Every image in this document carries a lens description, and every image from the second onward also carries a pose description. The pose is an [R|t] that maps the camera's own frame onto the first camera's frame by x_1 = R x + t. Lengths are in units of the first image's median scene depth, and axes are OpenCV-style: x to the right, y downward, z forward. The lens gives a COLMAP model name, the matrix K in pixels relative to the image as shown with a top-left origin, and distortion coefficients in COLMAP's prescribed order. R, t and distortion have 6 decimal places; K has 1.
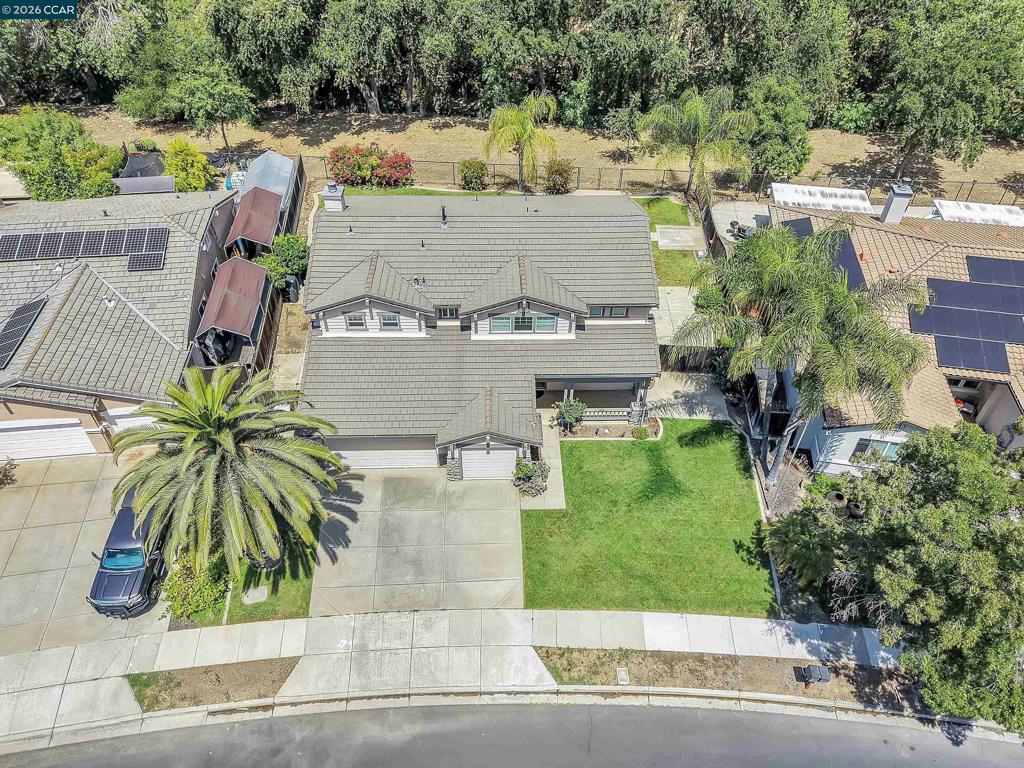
lens RADIAL K [[690.2, 0, 512.0], [0, 690.2, 384.0], [0, 0, 1]] dist [0.099846, -0.123224]
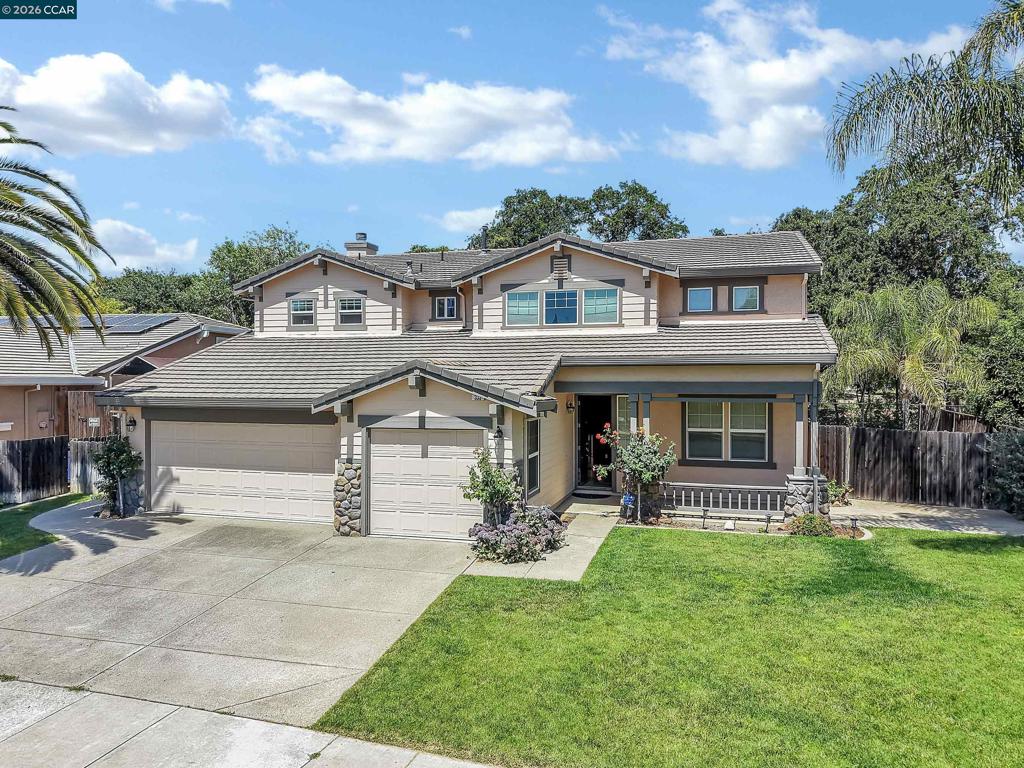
lens RADIAL K [[698.4, 0, 512.0], [0, 698.4, 384.0], [0, 0, 1]] dist [0.039516, -0.048729]
pose [[0.953258, -0.006060, -0.302097, 0.152975], [-0.197060, 0.745448, -0.636769, 0.336029], [0.229056, 0.666536, 0.709410, 0.649836]]
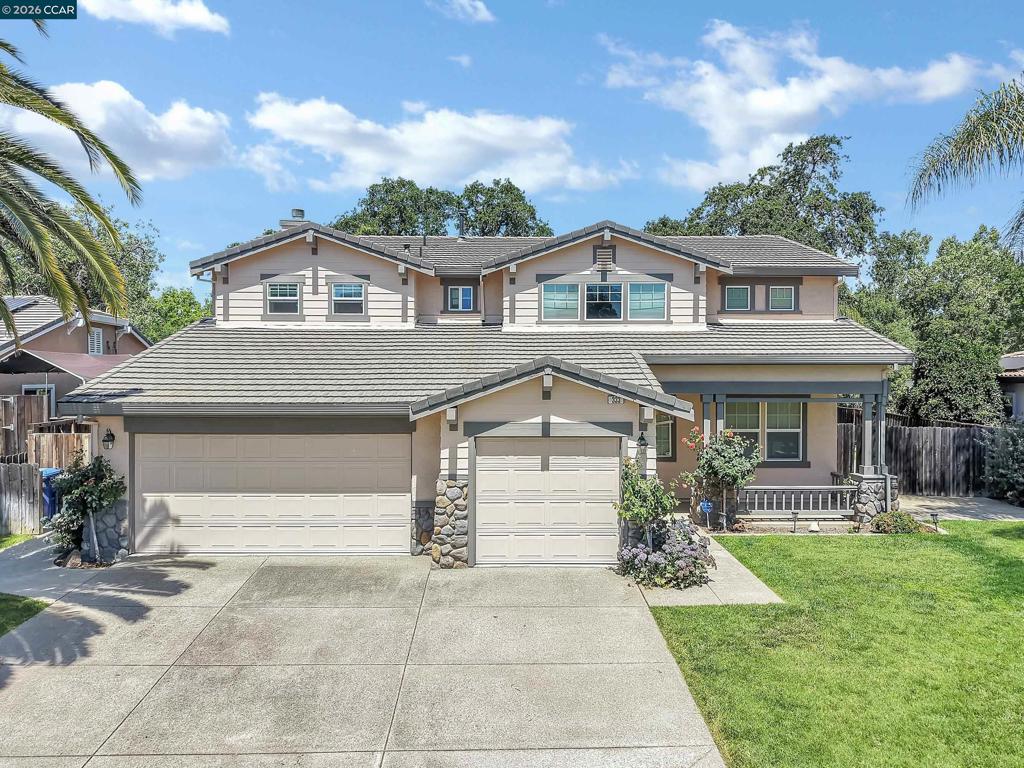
lens RADIAL K [[698.4, 0, 512.0], [0, 698.4, 384.0], [0, 0, 1]] dist [0.039516, -0.048729]
pose [[0.999809, -0.008374, -0.017665, -0.044914], [-0.005515, 0.746070, -0.665844, 0.317736], [0.018755, 0.665815, 0.745881, 0.667366]]
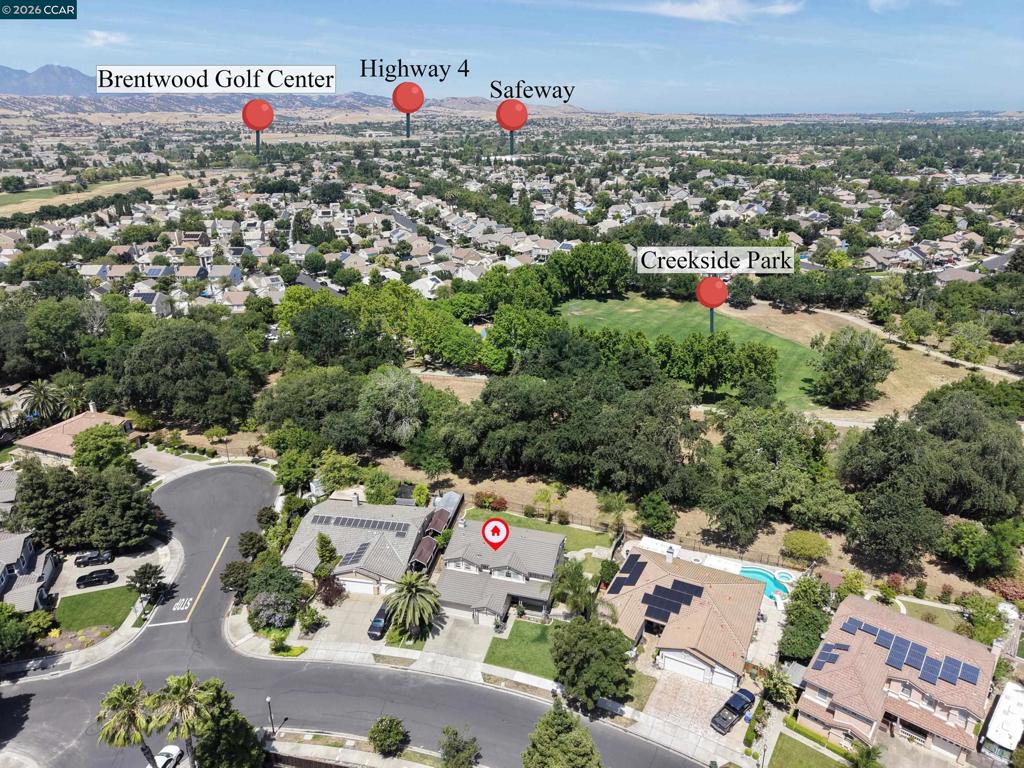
lens RADIAL K [[698.4, 0, 512.0], [0, 698.4, 384.0], [0, 0, 1]] dist [0.039516, -0.048729]
pose [[0.953845, 0.093613, -0.285334, 0.856146], [-0.188335, 0.926562, -0.325597, 0.138550], [0.233899, 0.364307, 0.901427, -2.142356]]
